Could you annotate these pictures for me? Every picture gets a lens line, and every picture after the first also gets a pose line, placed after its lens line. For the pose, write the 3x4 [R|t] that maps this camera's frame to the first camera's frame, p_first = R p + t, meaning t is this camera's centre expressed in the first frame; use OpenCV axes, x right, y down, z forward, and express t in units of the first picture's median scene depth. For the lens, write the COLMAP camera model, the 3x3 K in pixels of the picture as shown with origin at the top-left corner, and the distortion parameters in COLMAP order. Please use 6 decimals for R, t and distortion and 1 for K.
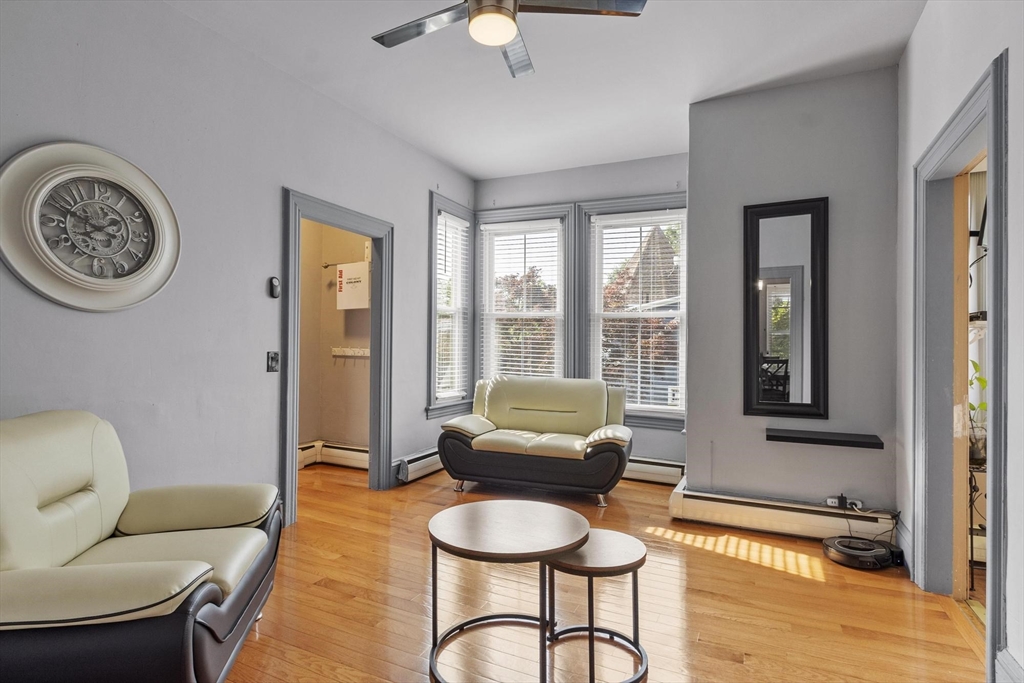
lens RADIAL K [[517.8, 0, 512.7], [0, 517.8, 342.2], [0, 0, 1]] dist [0.003469, -0.000159]
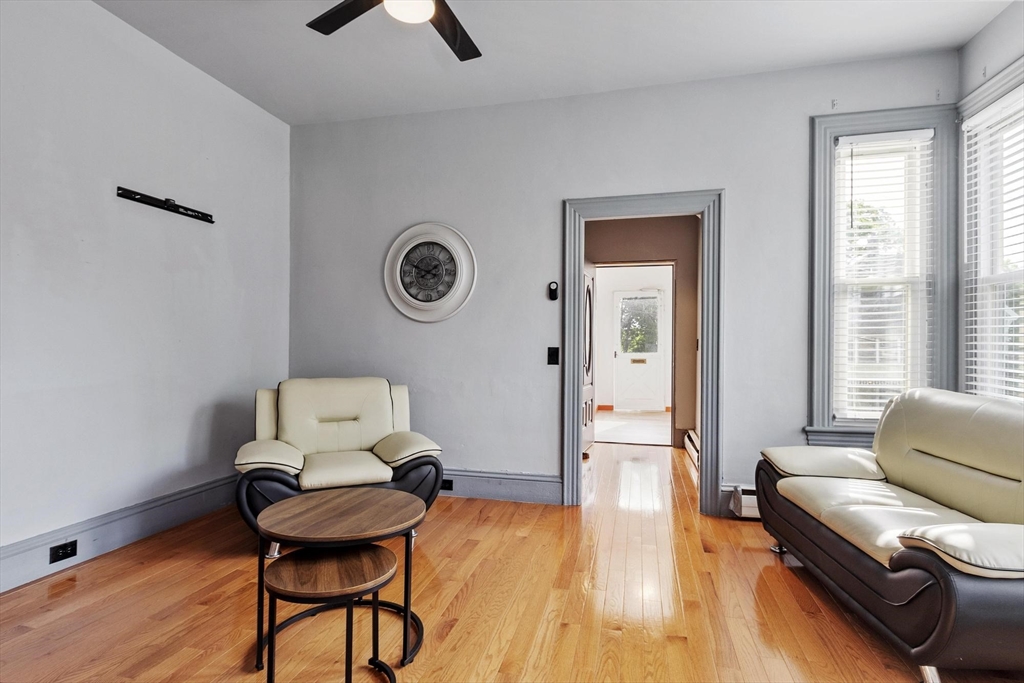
lens RADIAL K [[517.8, 0, 515.0], [0, 517.8, 344.8], [0, 0, 1]] dist [0.003469, -0.000159]
pose [[0.206940, -0.013656, -0.978258, 0.620328], [0.010272, 0.999878, -0.011785, 0.025027], [0.978300, -0.007610, 0.207055, 0.658044]]
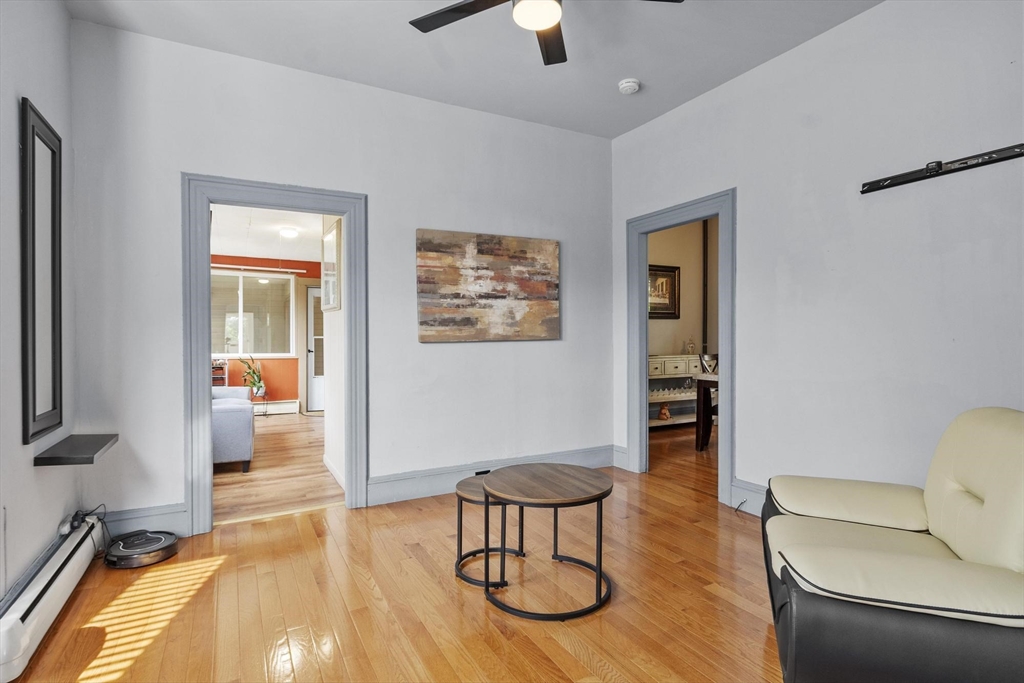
lens RADIAL K [[517.8, 0, 517.0], [0, 517.8, 344.4], [0, 0, 1]] dist [0.003469, -0.000159]
pose [[-0.814132, -0.016267, 0.580452, -0.391403], [-0.014875, 0.999864, 0.007158, 0.010016], [-0.580489, -0.002806, -0.814263, 1.210422]]
